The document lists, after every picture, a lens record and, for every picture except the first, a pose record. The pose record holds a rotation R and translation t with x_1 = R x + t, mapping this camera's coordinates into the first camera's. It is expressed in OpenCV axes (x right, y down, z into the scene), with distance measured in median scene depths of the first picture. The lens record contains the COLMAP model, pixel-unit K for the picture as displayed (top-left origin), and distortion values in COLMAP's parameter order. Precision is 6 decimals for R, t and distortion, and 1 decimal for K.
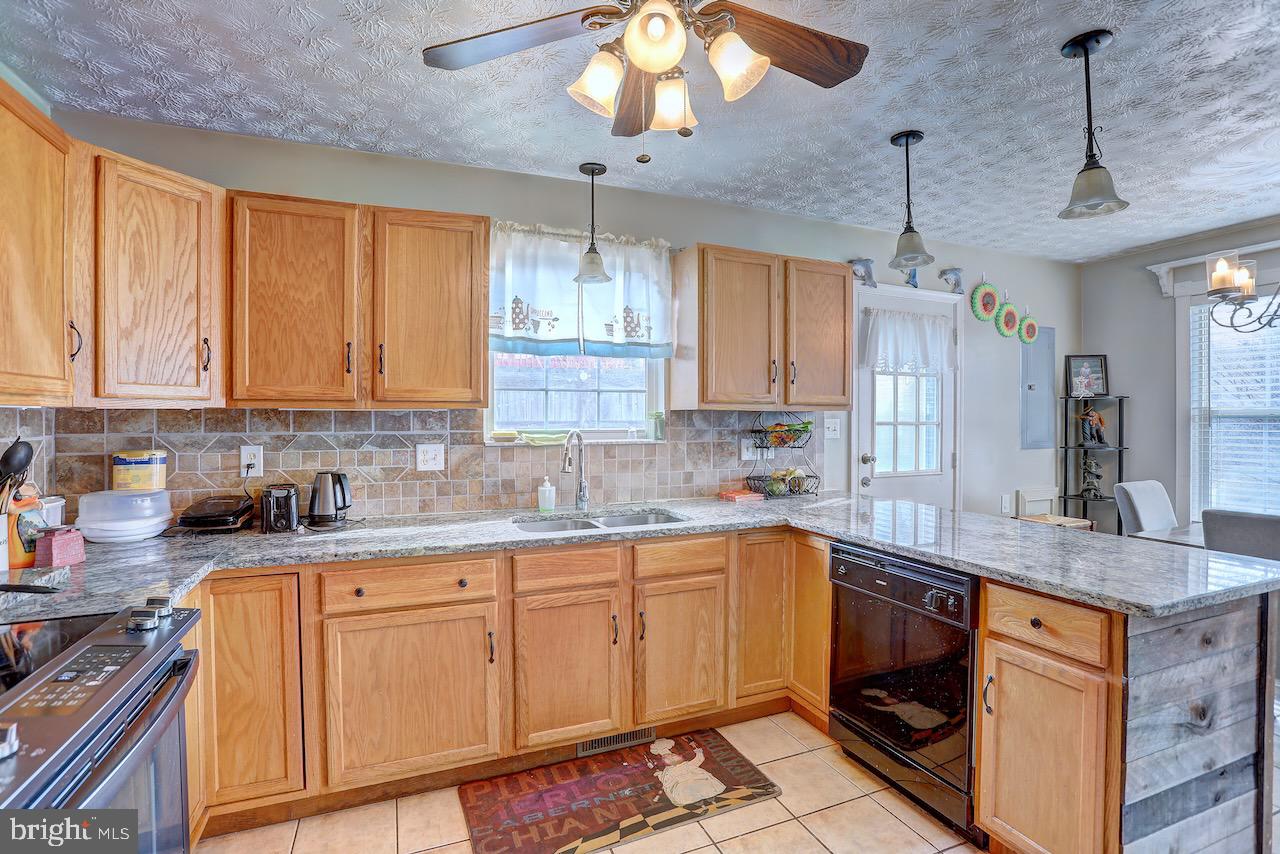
lens RADIAL K [[586.7, 0, 644.1], [0, 586.7, 420.0], [0, 0, 1]] dist [-0.049823, 0.012537]
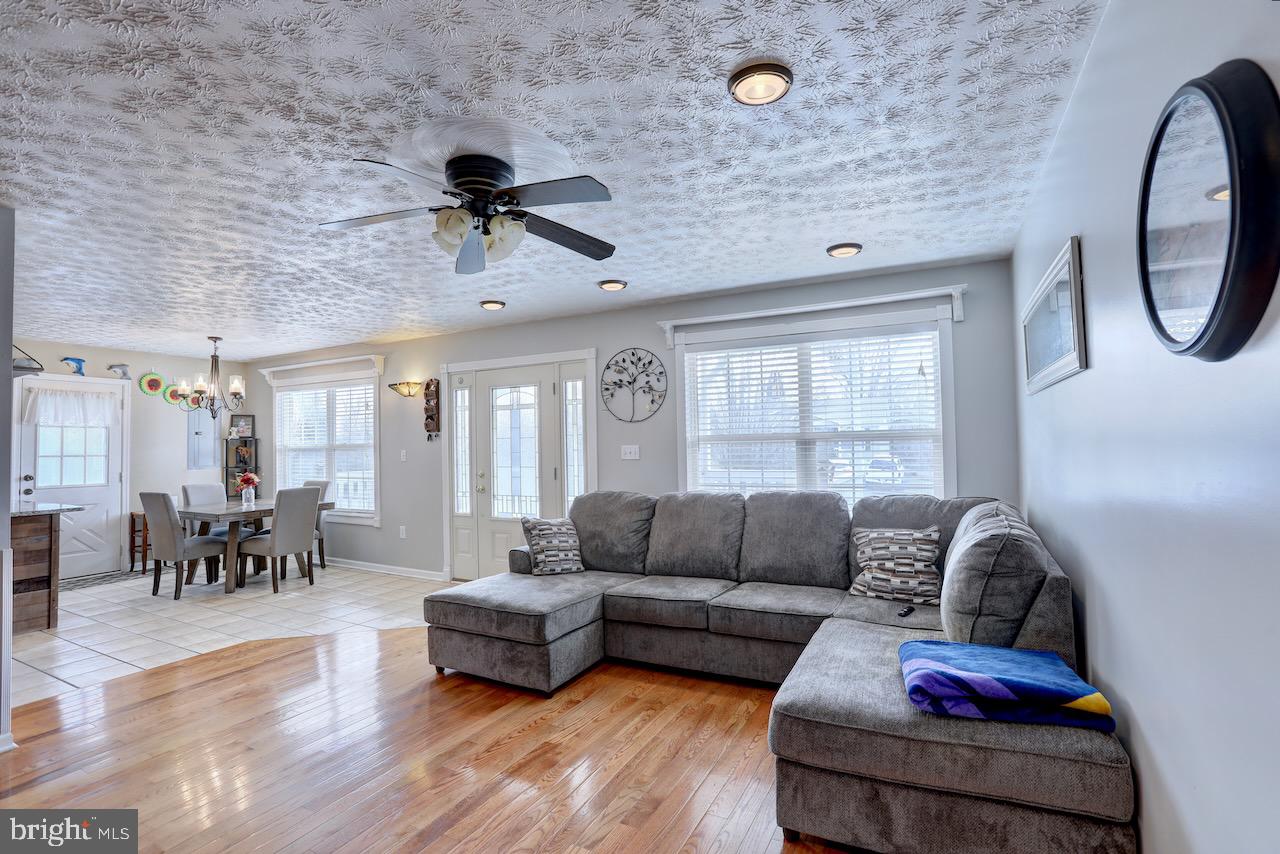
lens RADIAL K [[586.7, 0, 640.4], [0, 586.7, 426.9], [0, 0, 1]] dist [-0.049823, 0.012537]
pose [[0.764712, 0.010061, 0.644294, 0.785447], [0.016252, 0.999259, -0.034893, 0.006990], [-0.644167, 0.037154, 0.763982, -1.575688]]
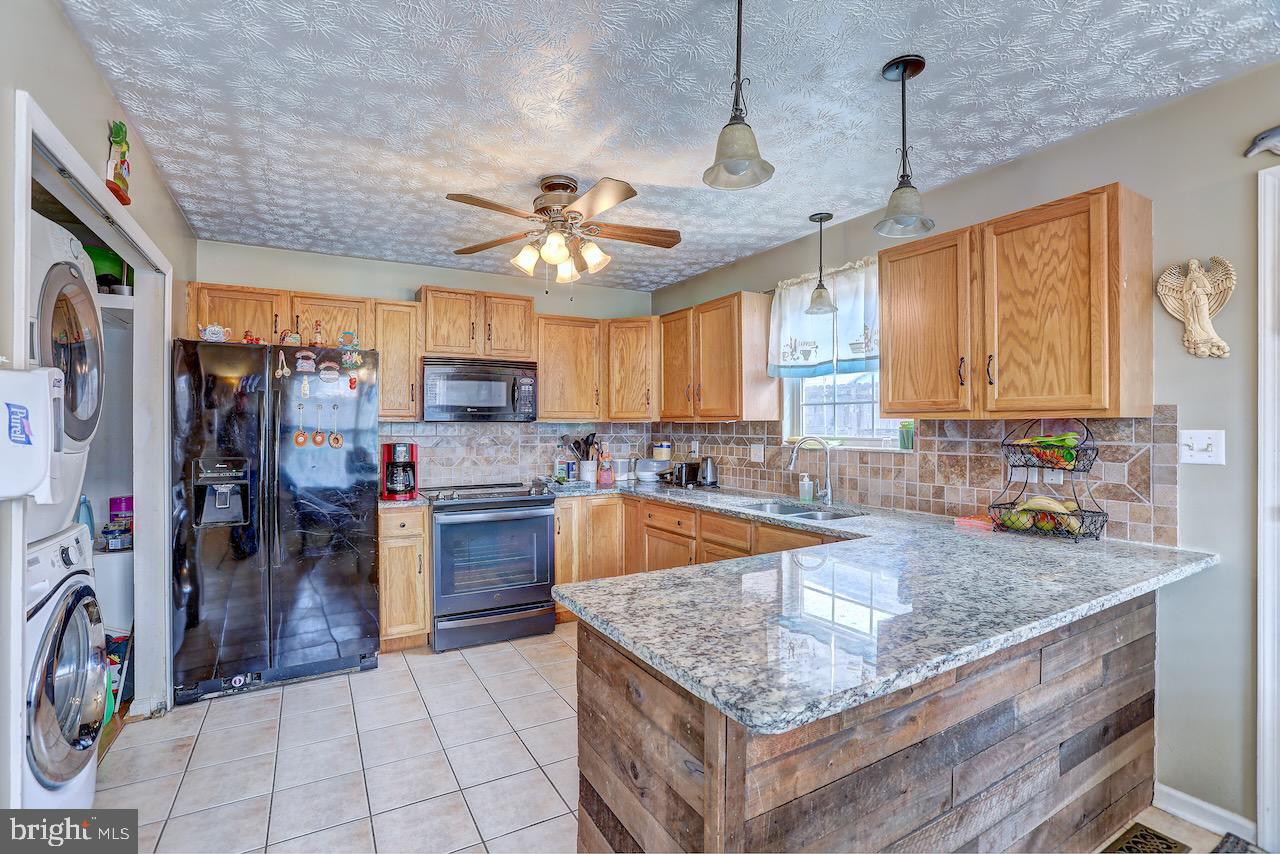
lens RADIAL K [[586.7, 0, 626.7], [0, 586.7, 426.5], [0, 0, 1]] dist [-0.049823, 0.012537]
pose [[0.119773, 0.002198, -0.992799, 0.904634], [-0.004415, 0.999989, 0.001681, -0.004288], [0.992791, 0.004182, 0.119782, 0.404436]]
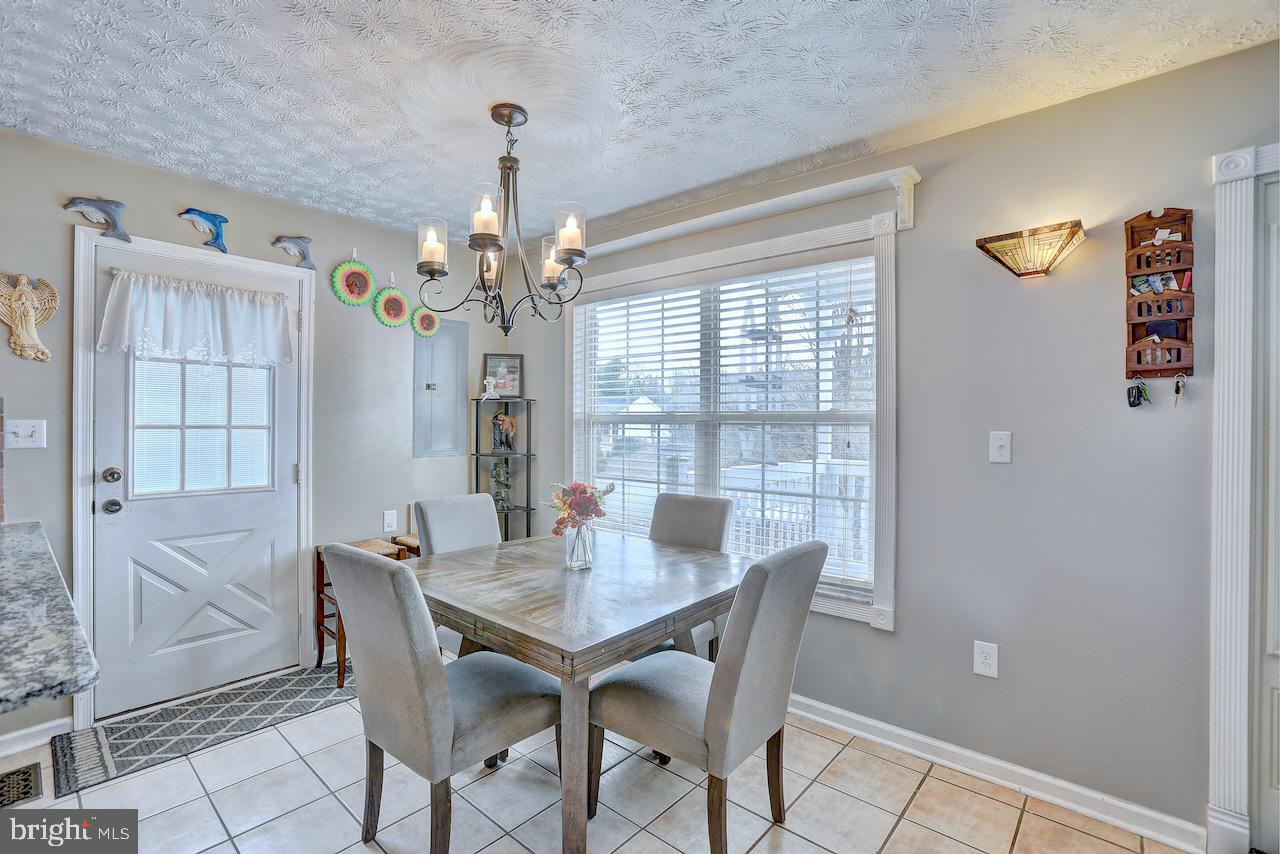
lens RADIAL K [[586.7, 0, 632.8], [0, 586.7, 427.7], [0, 0, 1]] dist [-0.049823, 0.012537]
pose [[0.900509, 0.005851, 0.434799, 0.759574], [-0.008950, 0.999947, 0.005080, -0.002133], [-0.434746, -0.008466, 0.900513, 0.083235]]
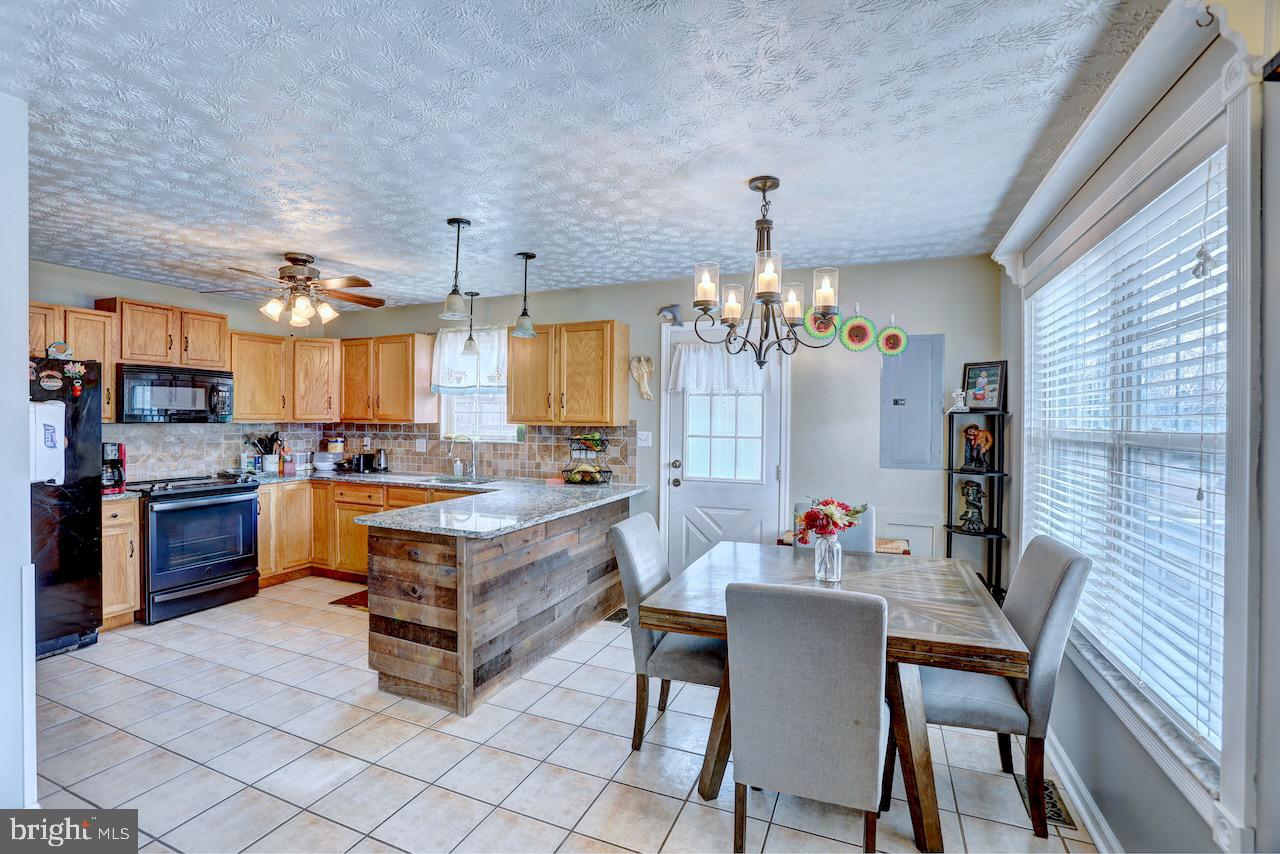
lens RADIAL K [[586.7, 0, 639.6], [0, 586.7, 427.5], [0, 0, 1]] dist [-0.049823, 0.012537]
pose [[0.706465, 0.016701, -0.707550, 1.400106], [-0.012568, 0.999860, 0.011053, -0.028970], [0.707636, 0.001084, 0.706576, 0.057259]]
